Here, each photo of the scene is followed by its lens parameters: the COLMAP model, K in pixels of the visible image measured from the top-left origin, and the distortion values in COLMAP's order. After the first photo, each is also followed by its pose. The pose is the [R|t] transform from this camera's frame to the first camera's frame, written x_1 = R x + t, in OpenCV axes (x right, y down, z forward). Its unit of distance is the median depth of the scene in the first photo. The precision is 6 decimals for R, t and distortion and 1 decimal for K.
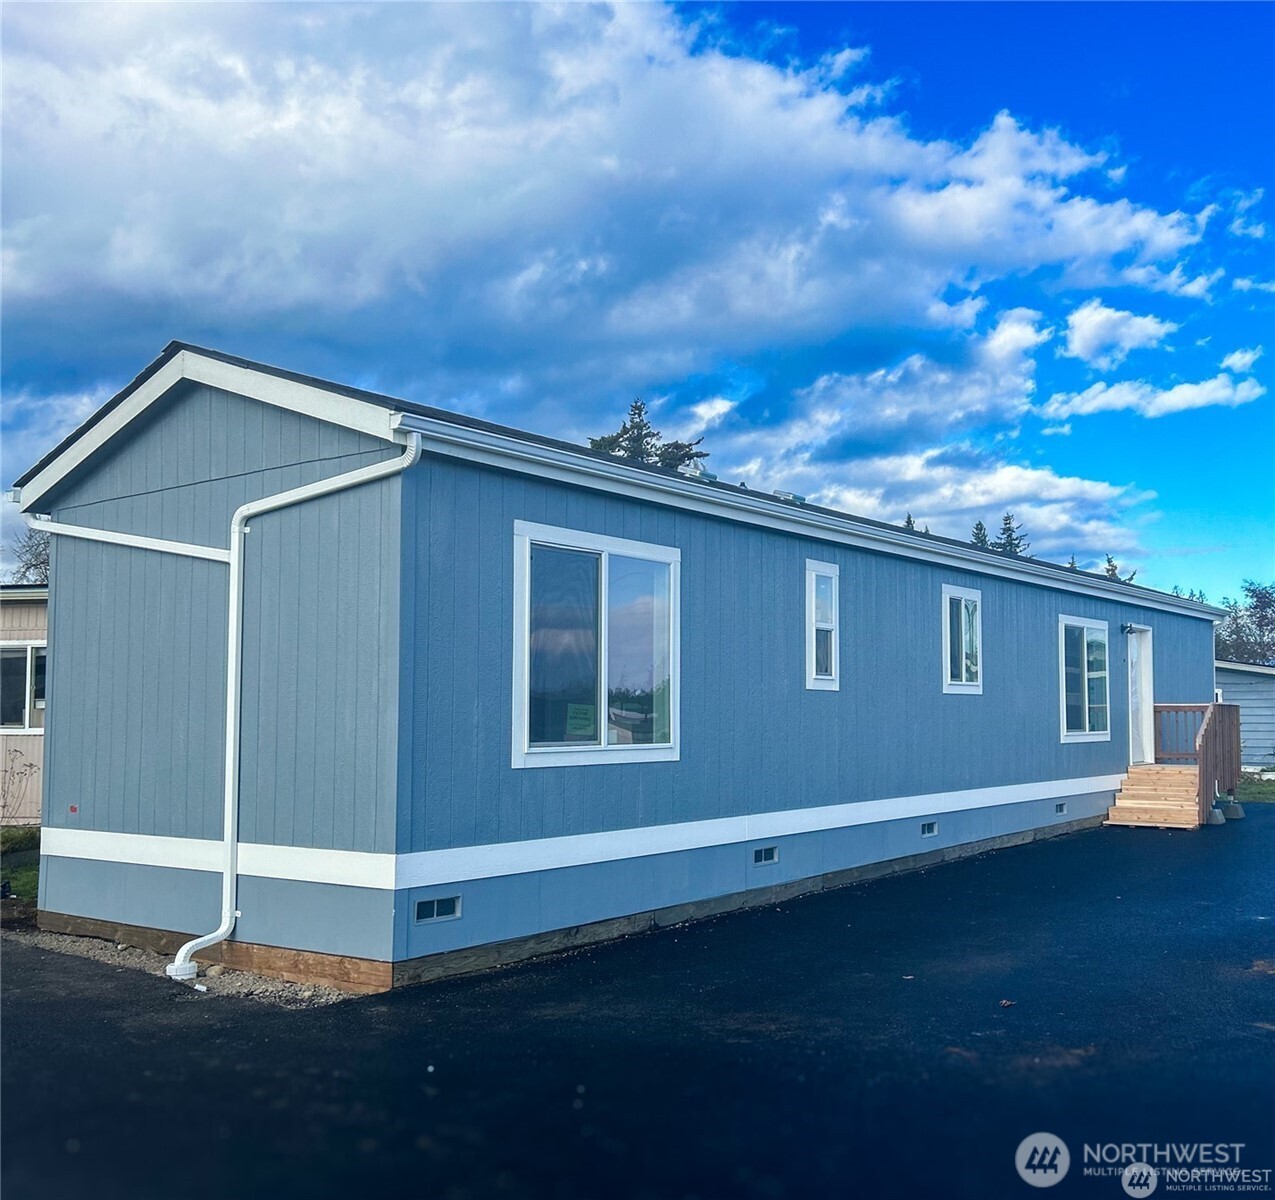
lens RADIAL K [[1249.7, 0, 779.0], [0, 1249.7, 668.7], [0, 0, 1]] dist [0.038428, 0.000000]
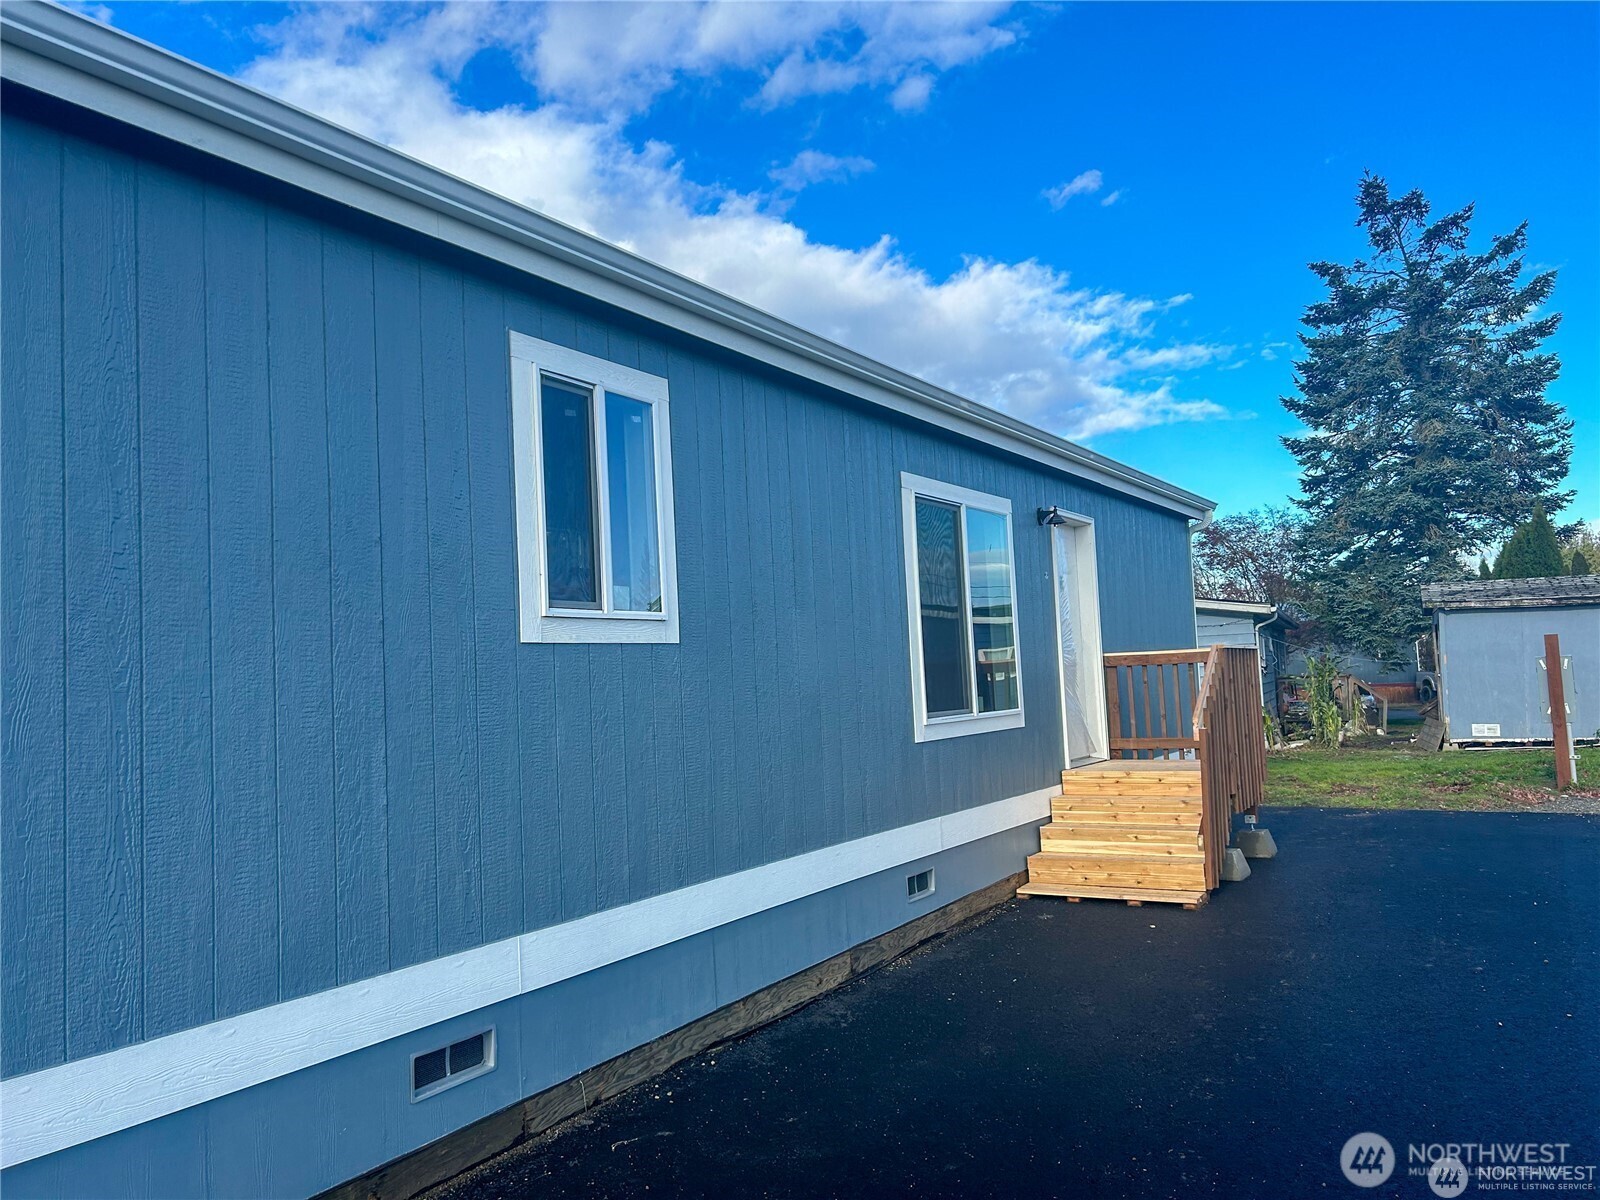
lens RADIAL K [[1194.0, 0, 796.9], [0, 1194.0, 608.3], [0, 0, 1]] dist [0.102775, 0.001693]
pose [[0.998101, -0.036559, 0.049581, 0.153606], [0.037701, 0.999040, -0.022296, 0.016661], [-0.048719, 0.024123, 0.998521, 0.528668]]
